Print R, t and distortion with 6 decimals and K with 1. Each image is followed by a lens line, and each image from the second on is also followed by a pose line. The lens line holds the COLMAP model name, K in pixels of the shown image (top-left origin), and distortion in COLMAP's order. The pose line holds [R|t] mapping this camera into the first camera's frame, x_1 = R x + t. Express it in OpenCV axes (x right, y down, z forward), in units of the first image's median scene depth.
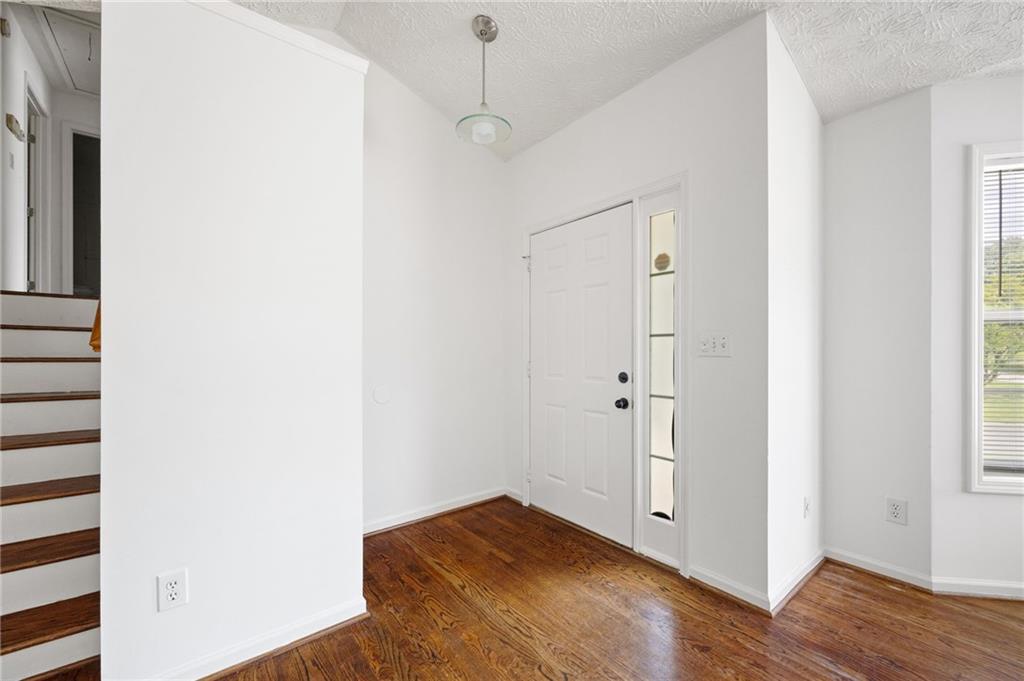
lens RADIAL K [[417.1, 0, 512.5], [0, 417.1, 349.5], [0, 0, 1]] dist [-0.002169, -0.000160]
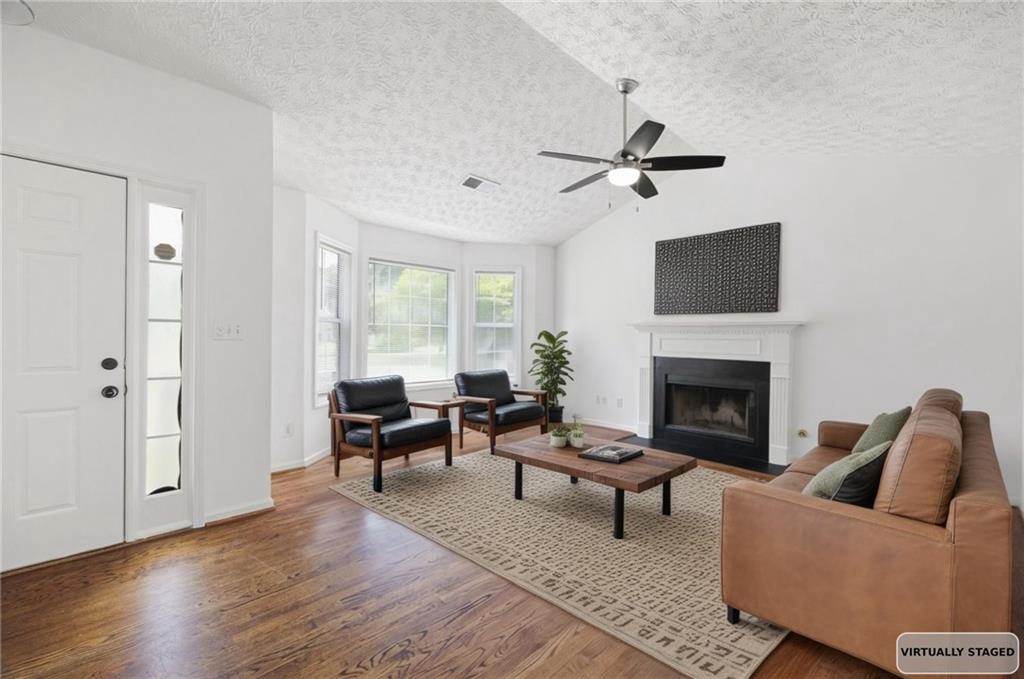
lens RADIAL K [[417.1, 0, 512.5], [0, 417.1, 348.5], [0, 0, 1]] dist [-0.002169, -0.000160]
pose [[-0.087504, -0.023321, 0.995891, -0.778821], [-0.003642, 0.999727, 0.023091, 0.009406], [-0.996158, -0.001607, -0.087565, 0.211204]]
